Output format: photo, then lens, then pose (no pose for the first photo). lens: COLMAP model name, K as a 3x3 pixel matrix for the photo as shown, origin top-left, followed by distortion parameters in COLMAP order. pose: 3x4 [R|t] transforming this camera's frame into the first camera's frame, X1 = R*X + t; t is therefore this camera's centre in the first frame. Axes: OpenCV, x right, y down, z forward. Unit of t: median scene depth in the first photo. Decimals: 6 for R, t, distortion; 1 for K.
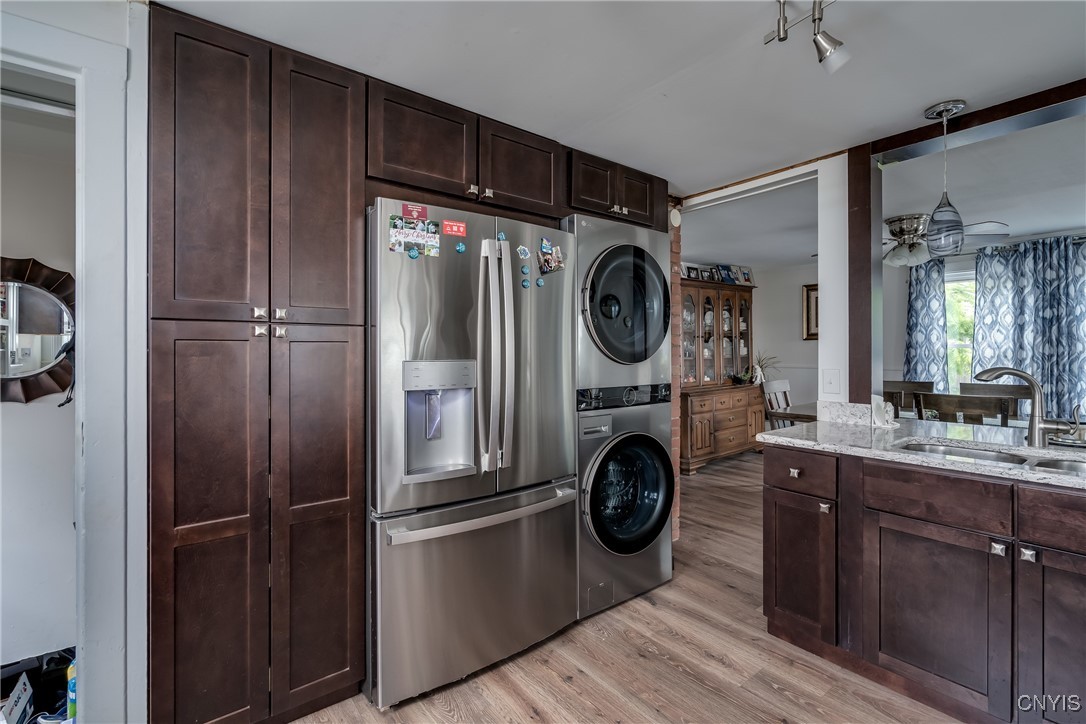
lens RADIAL K [[487.0, 0, 540.8], [0, 487.0, 355.1], [0, 0, 1]] dist [-0.003685, 0.001360]
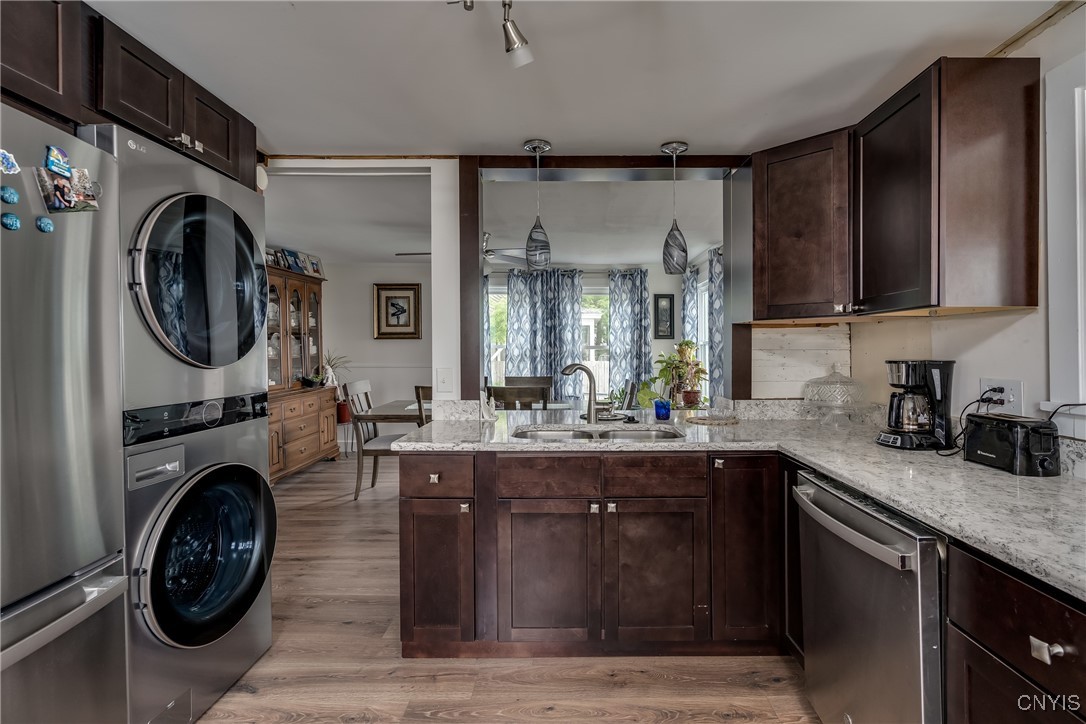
lens RADIAL K [[505.1, 0, 571.0], [0, 505.1, 356.5], [0, 0, 1]] dist [-0.008557, 0.003369]
pose [[0.609321, -0.006230, 0.792899, -0.078326], [0.002703, 0.999980, 0.005780, -0.000898], [-0.792919, -0.001379, 0.609325, 0.154096]]
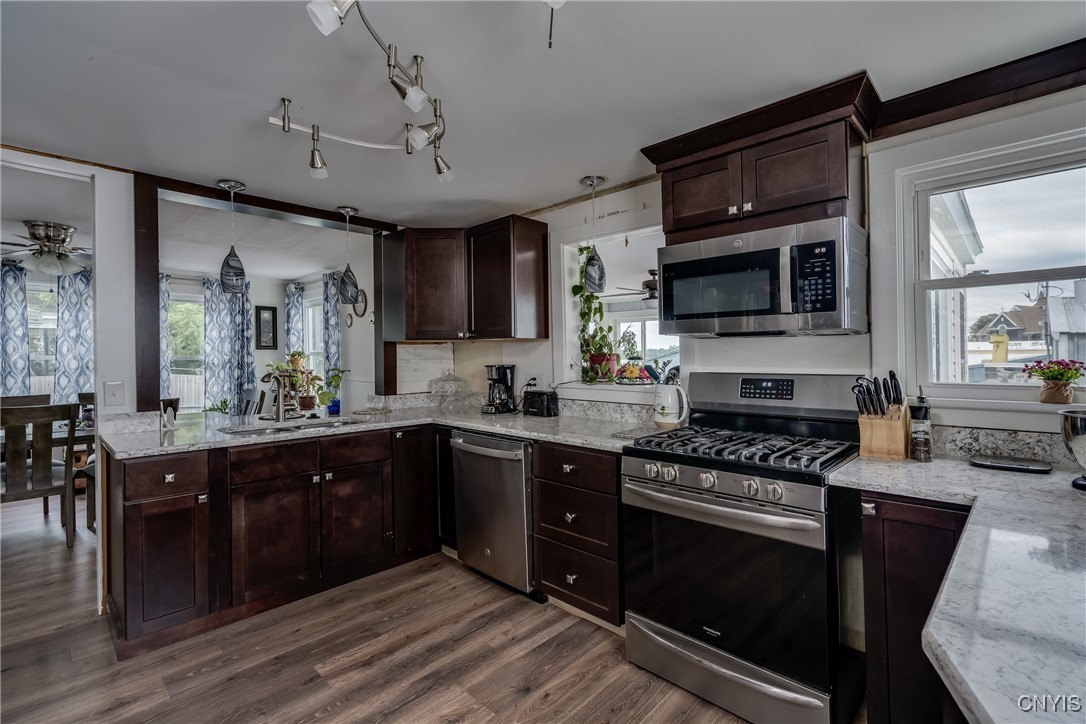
lens RADIAL K [[505.1, 0, 523.9], [0, 505.1, 352.4], [0, 0, 1]] dist [-0.008557, 0.003369]
pose [[-0.113701, 0.013725, 0.993420, -0.540691], [0.013877, 0.999829, -0.012225, -0.006400], [-0.993418, 0.012396, -0.113872, 0.289589]]
